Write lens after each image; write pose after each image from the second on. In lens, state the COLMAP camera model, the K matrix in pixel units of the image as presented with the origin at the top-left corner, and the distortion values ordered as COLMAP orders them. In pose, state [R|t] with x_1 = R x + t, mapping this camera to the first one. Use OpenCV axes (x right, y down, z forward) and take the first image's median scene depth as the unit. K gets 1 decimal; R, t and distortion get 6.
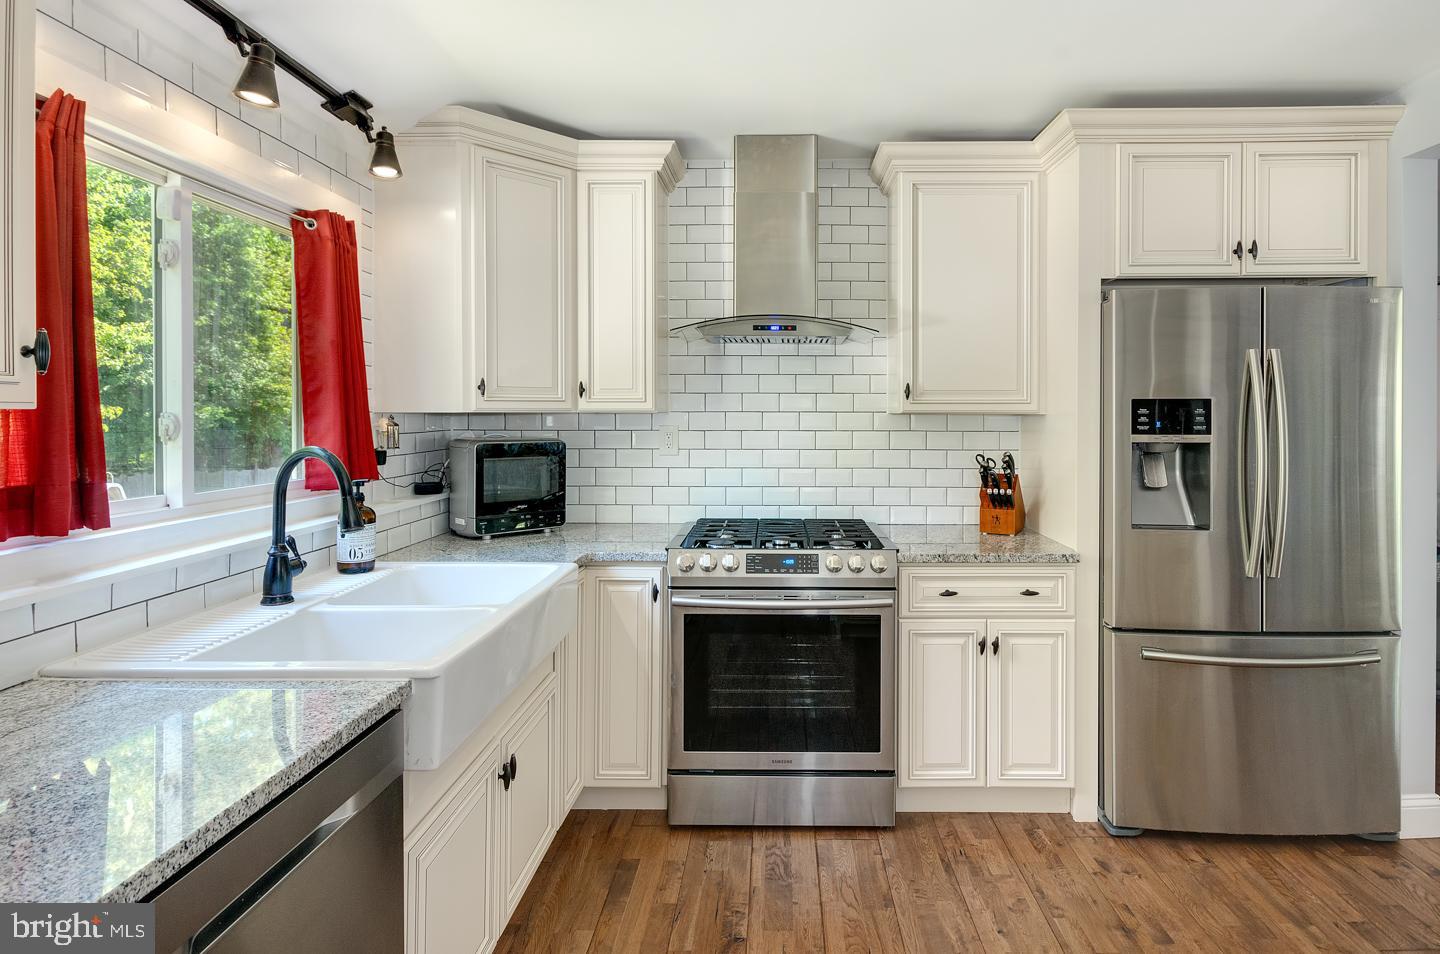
lens RADIAL K [[750.7, 0, 766.8], [0, 750.7, 414.7], [0, 0, 1]] dist [0.004059, -0.001309]
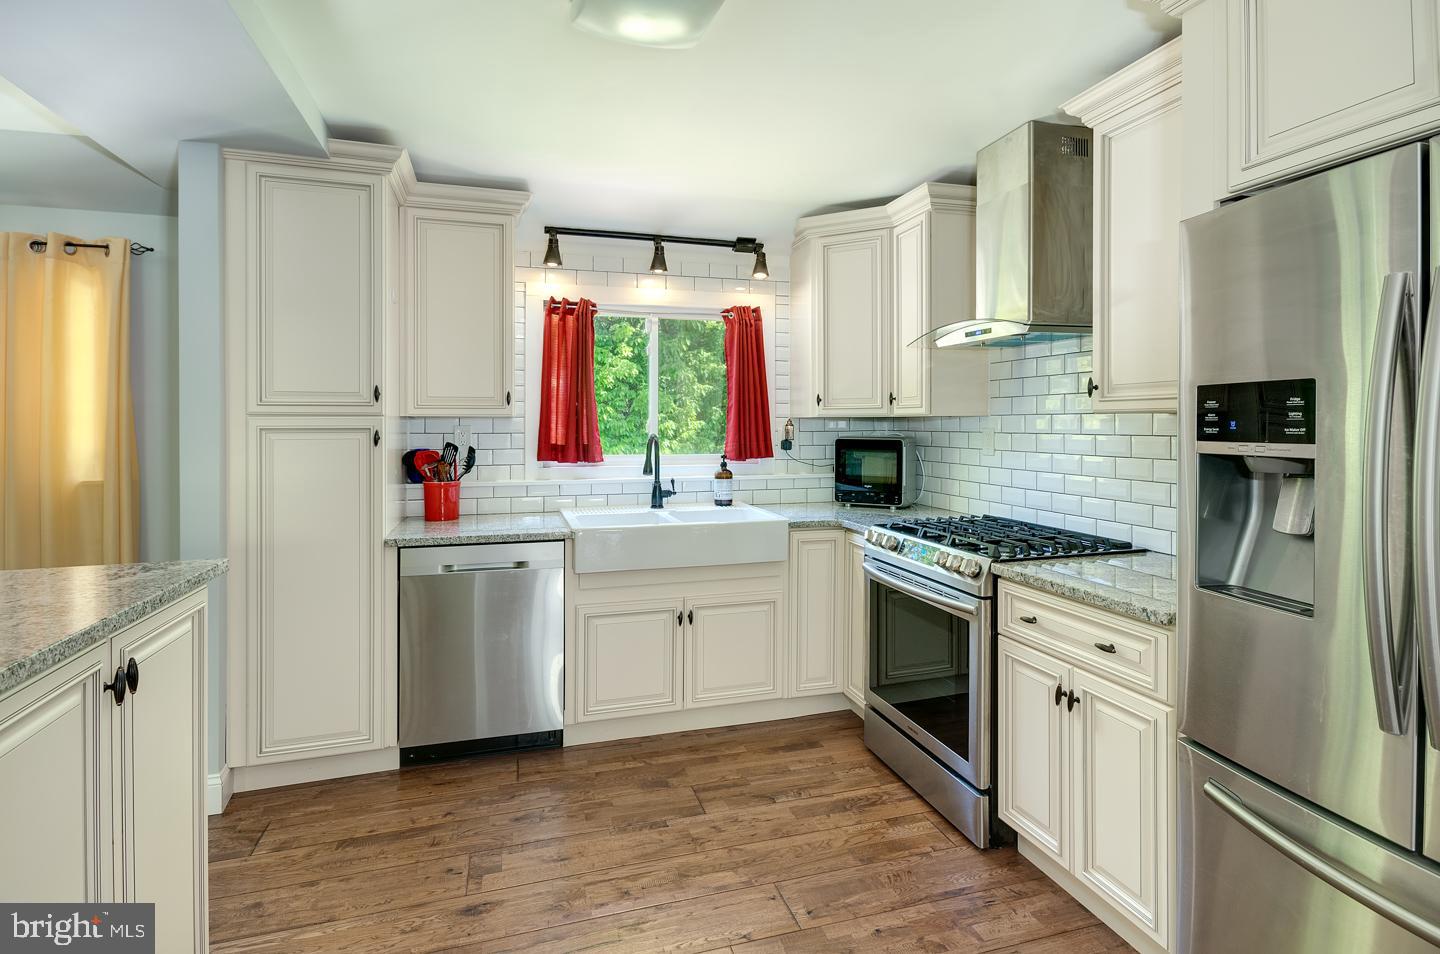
lens RADIAL K [[702.9, 0, 720.7], [0, 702.9, 418.5], [0, 0, 1]] dist [-0.000422, -0.001124]
pose [[0.294541, -0.008306, -0.955603, 0.949410], [0.001171, 0.999965, -0.008330, 0.011690], [0.955638, 0.001334, 0.294540, 0.434420]]
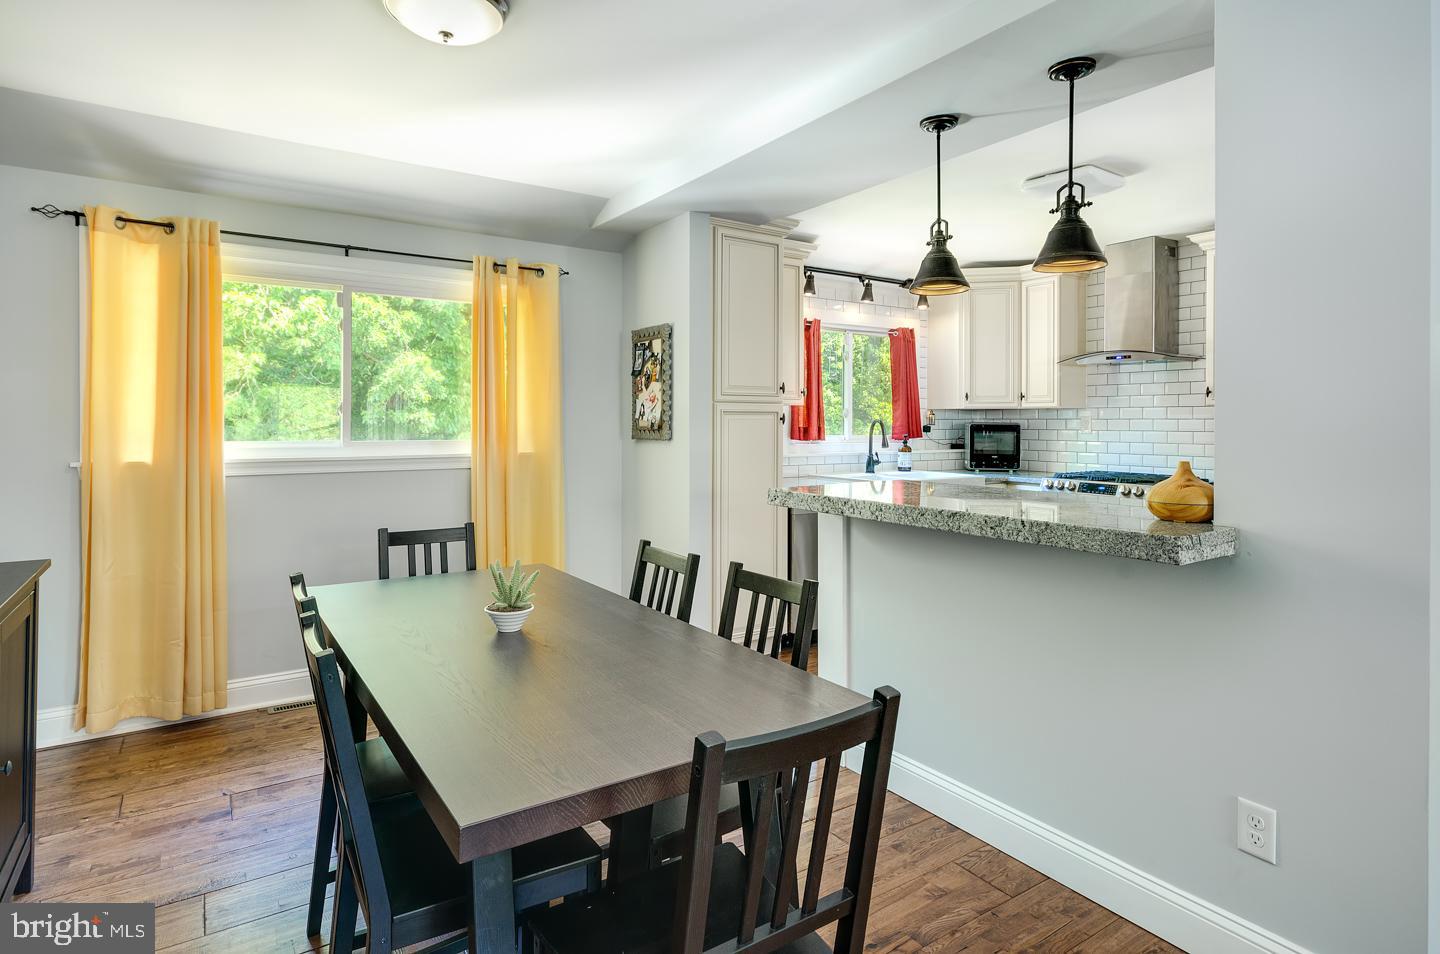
lens RADIAL K [[774.9, 0, 711.2], [0, 774.9, 425.2], [0, 0, 1]] dist [-0.000063, 0.005283]
pose [[0.549711, 0.004817, -0.835341, 1.127503], [-0.003495, 0.999988, 0.003467, 0.041354], [0.835348, 0.001013, 0.549721, -0.865419]]
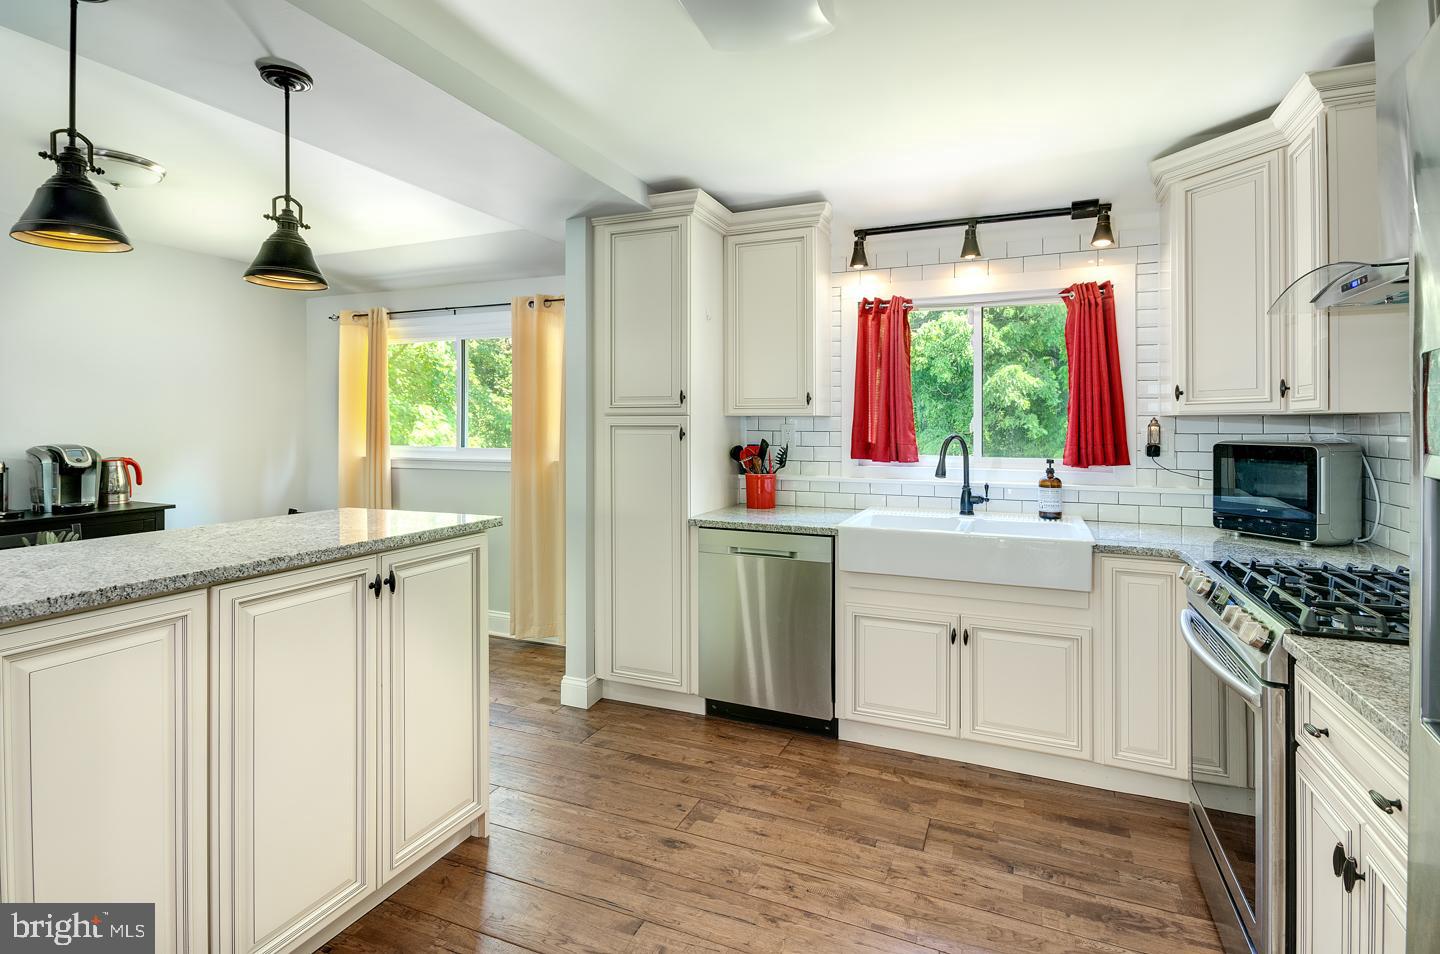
lens RADIAL K [[694.7, 0, 721.0], [0, 694.7, 413.1], [0, 0, 1]] dist [-0.003262, 0.001786]
pose [[-0.390358, -0.015426, -0.920534, 0.920485], [-0.002890, 0.999875, -0.015531, 0.013256], [0.920658, -0.003402, -0.390354, 0.823468]]
